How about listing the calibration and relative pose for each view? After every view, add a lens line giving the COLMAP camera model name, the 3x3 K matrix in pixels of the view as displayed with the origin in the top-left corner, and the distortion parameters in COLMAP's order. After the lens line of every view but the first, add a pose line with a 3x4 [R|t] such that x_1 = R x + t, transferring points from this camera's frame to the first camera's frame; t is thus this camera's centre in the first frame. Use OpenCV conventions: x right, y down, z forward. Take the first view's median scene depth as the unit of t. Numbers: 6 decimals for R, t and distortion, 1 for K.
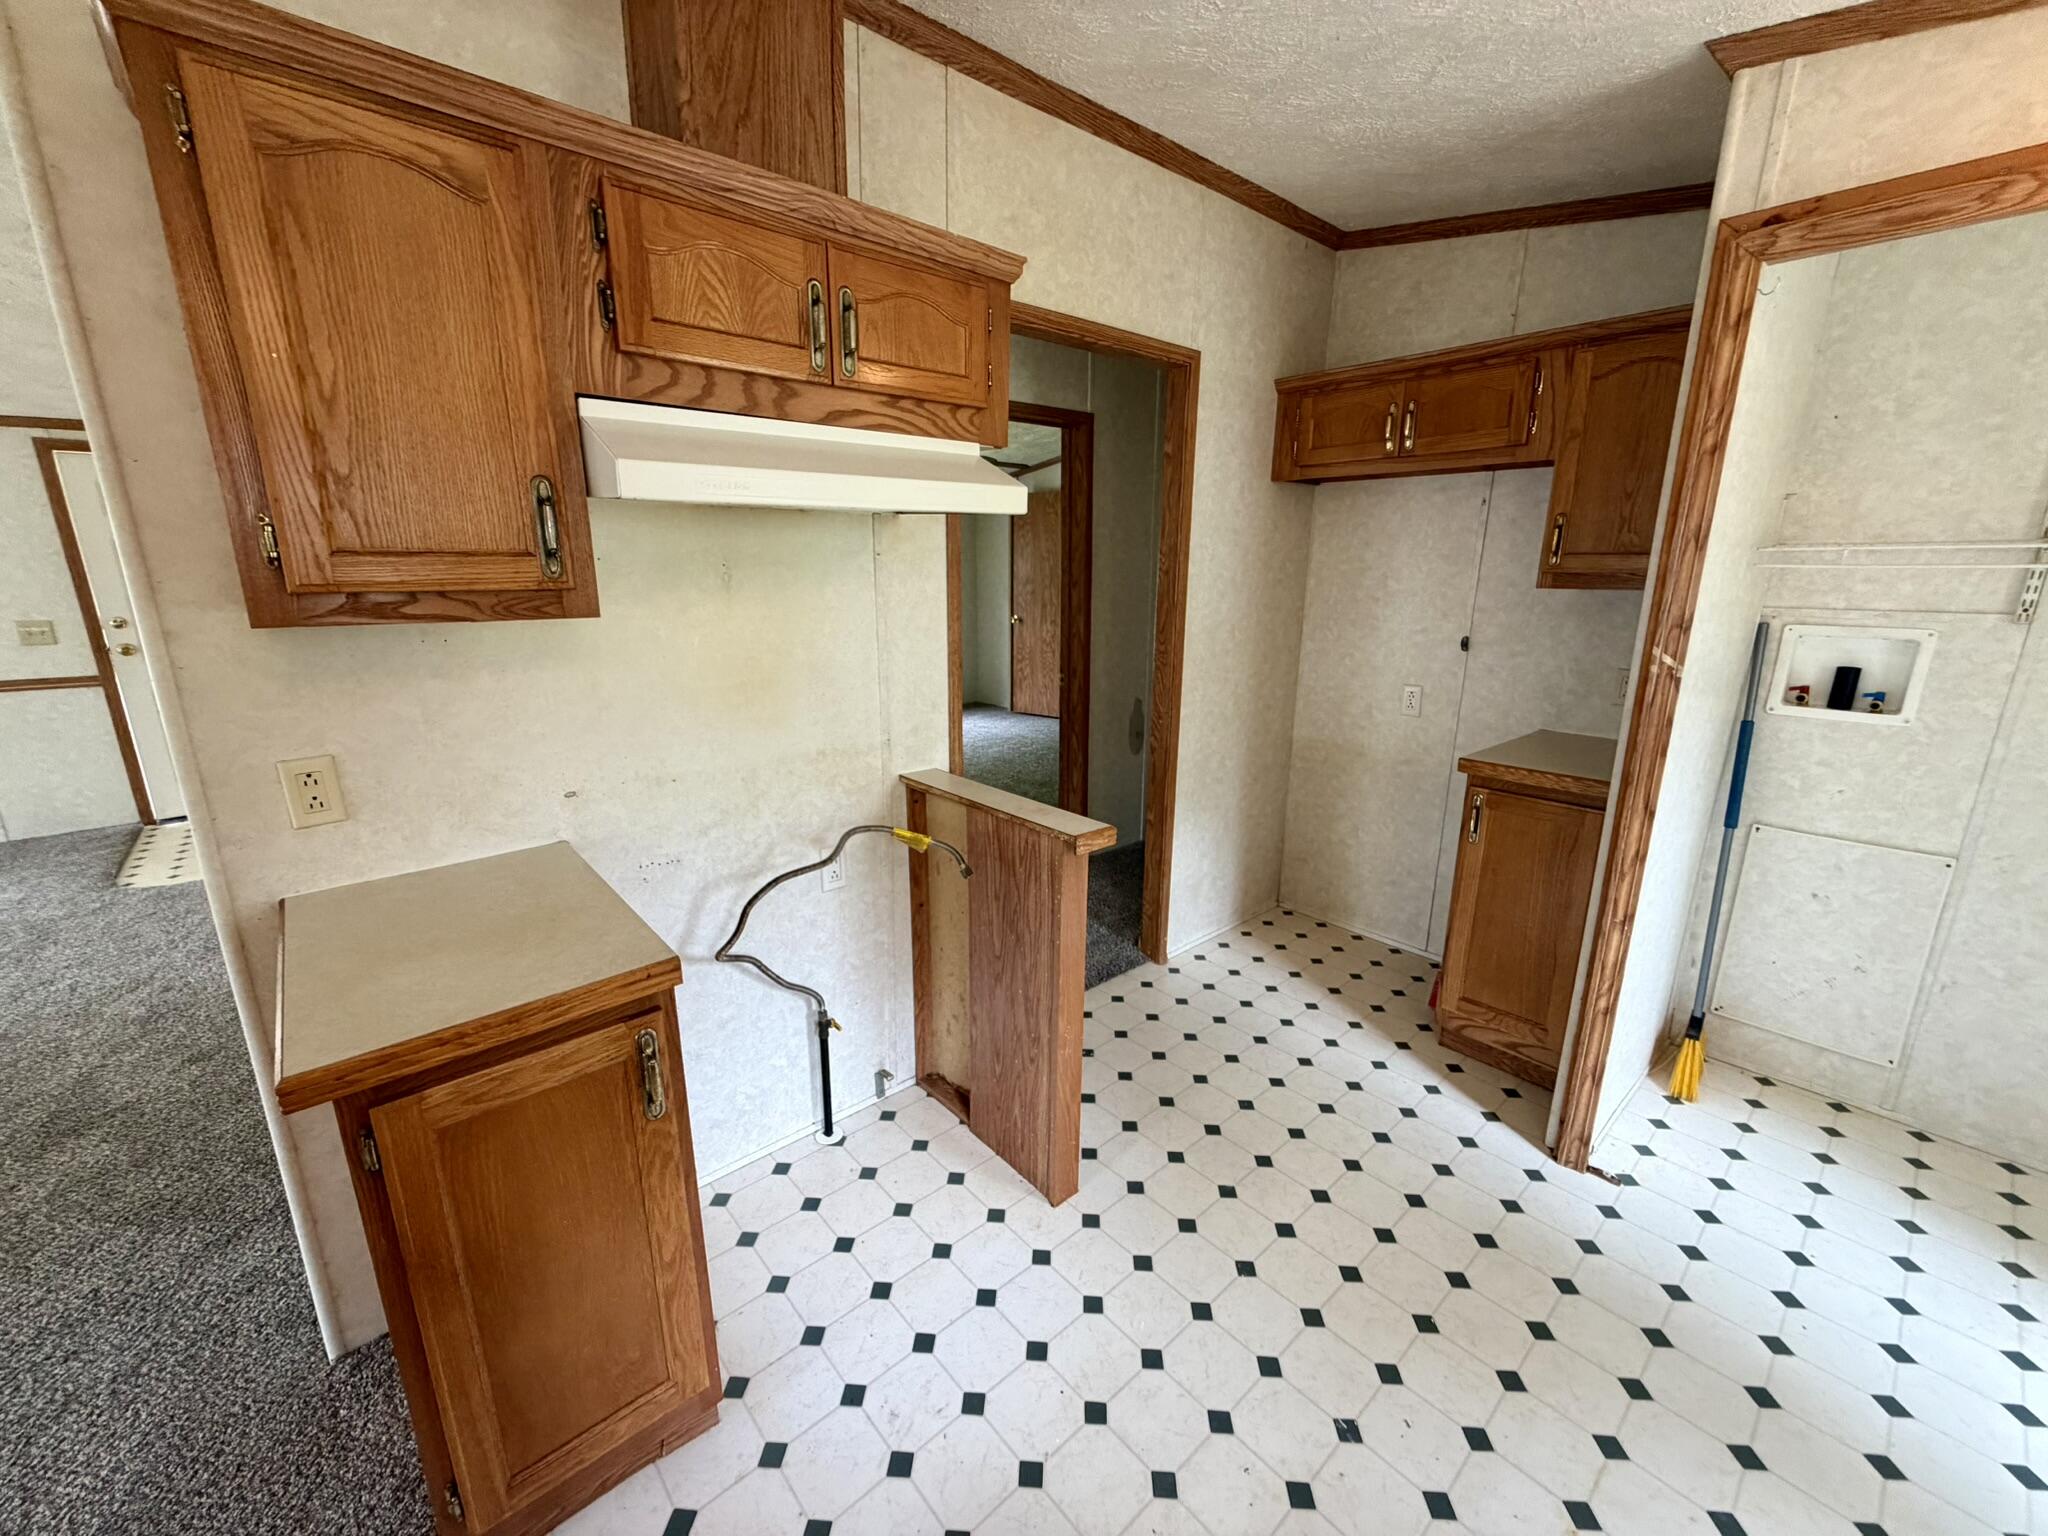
lens RADIAL K [[815.9, 0, 1015.9], [0, 815.9, 765.8], [0, 0, 1]] dist [-0.000064, -0.000139]
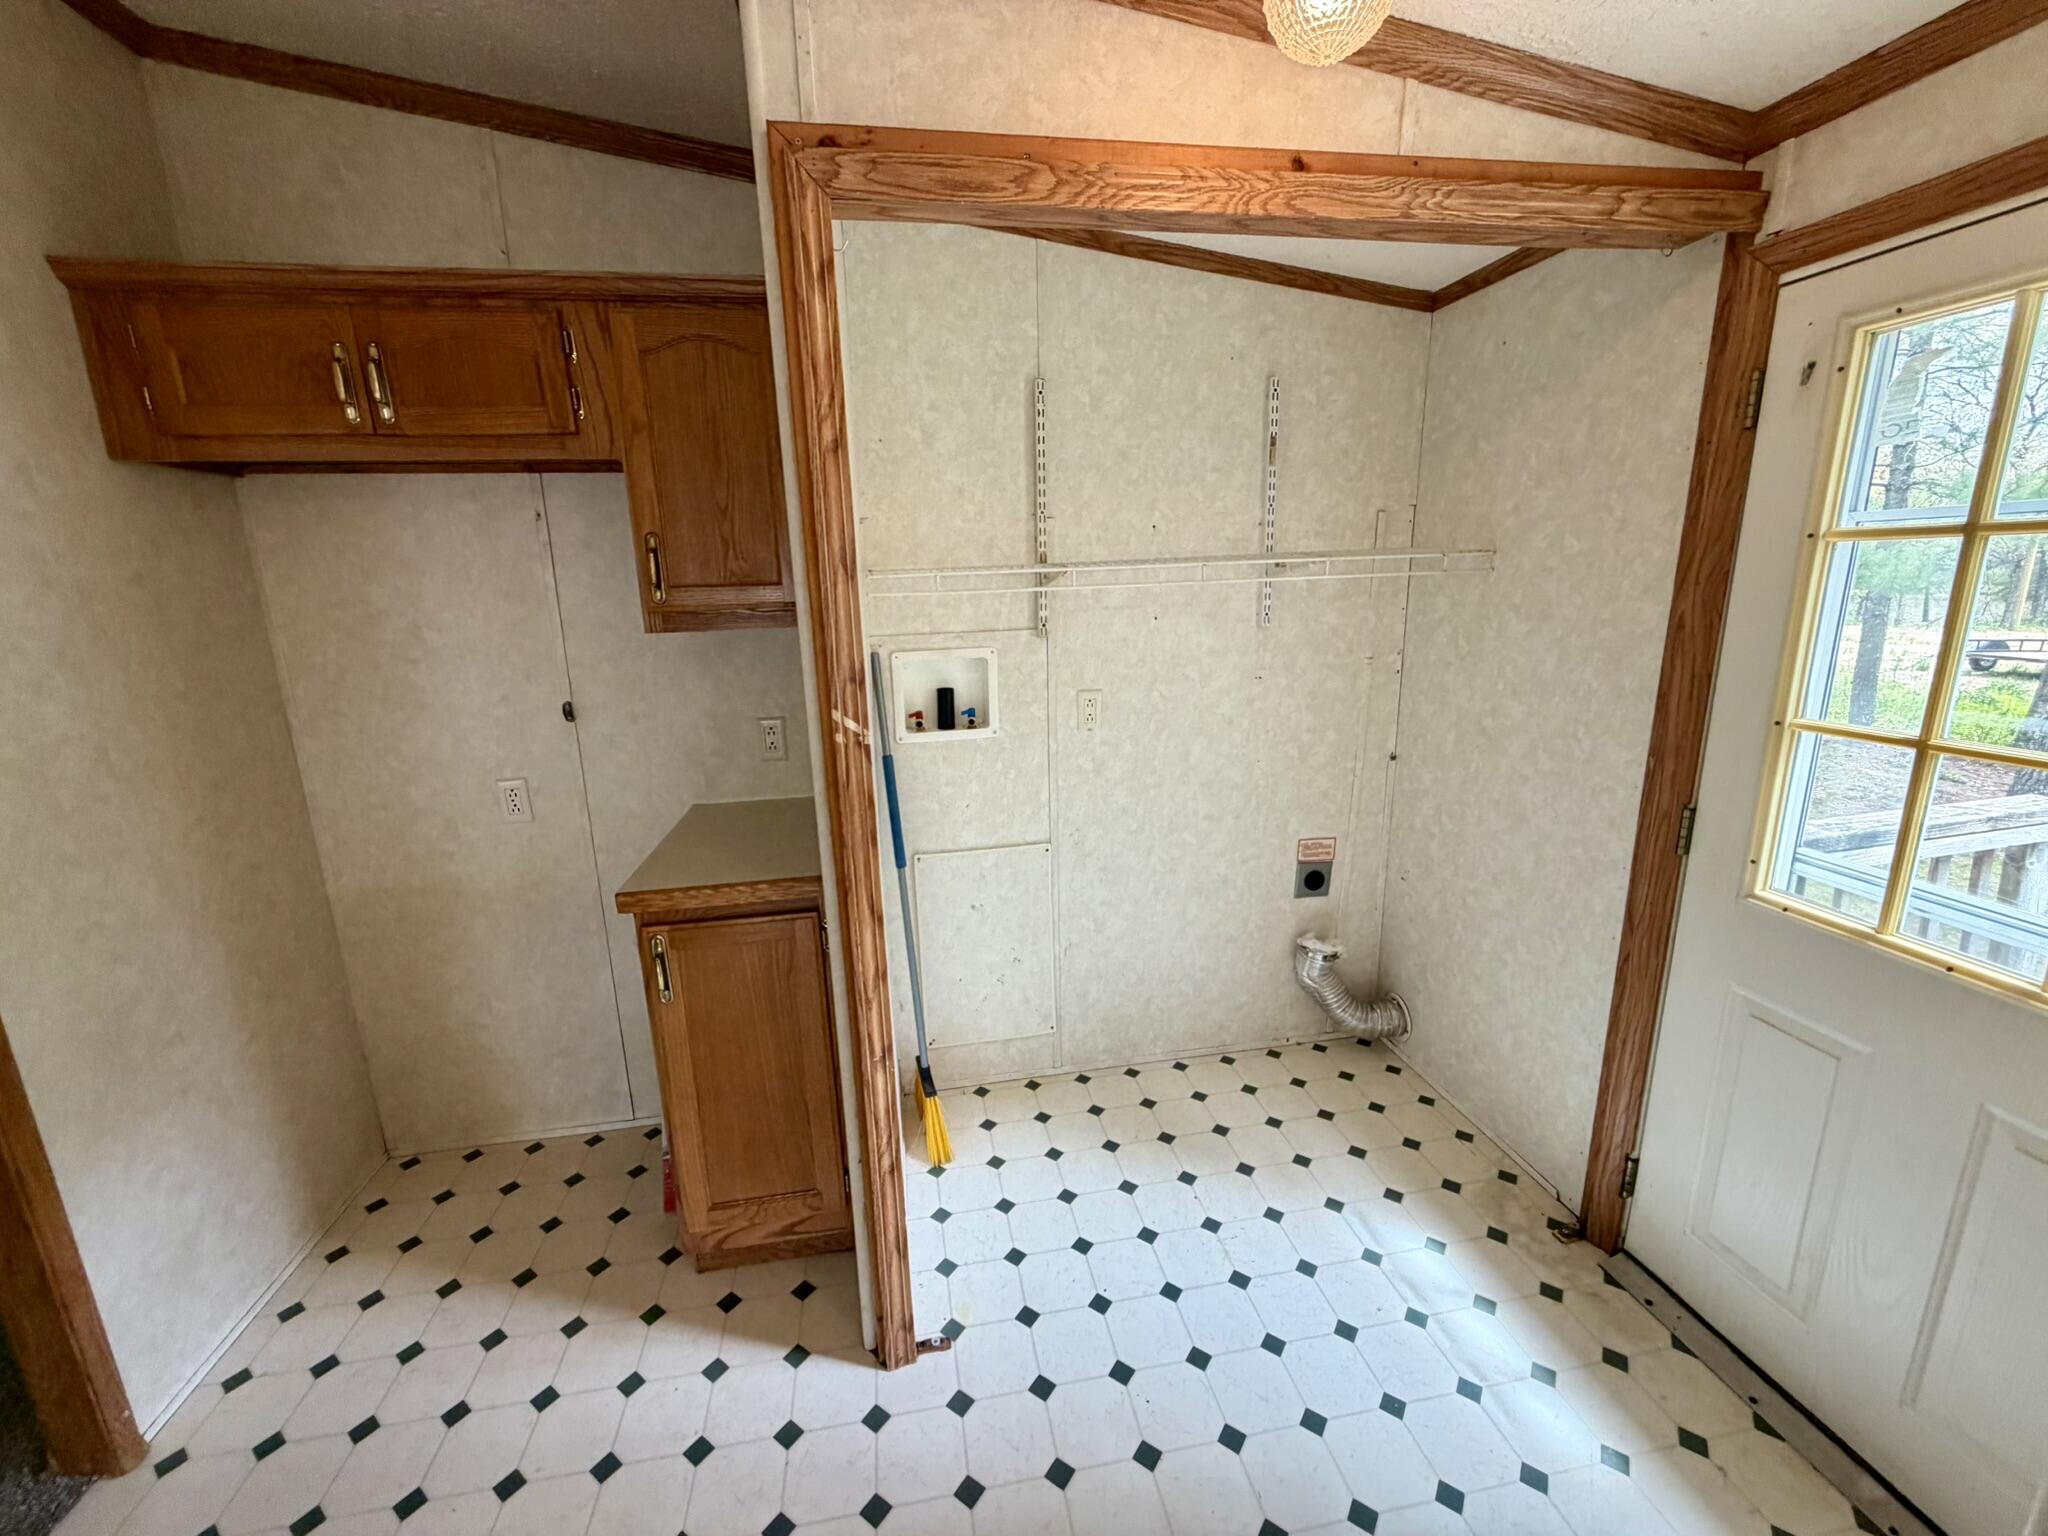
lens RADIAL K [[815.9, 0, 1015.9], [0, 815.9, 765.8], [0, 0, 1]] dist [-0.000064, -0.000139]
pose [[0.523214, -0.207933, 0.826445, 0.182213], [0.234974, 0.967384, 0.094633, -0.094587], [-0.819167, 0.144680, 0.555008, 0.340159]]
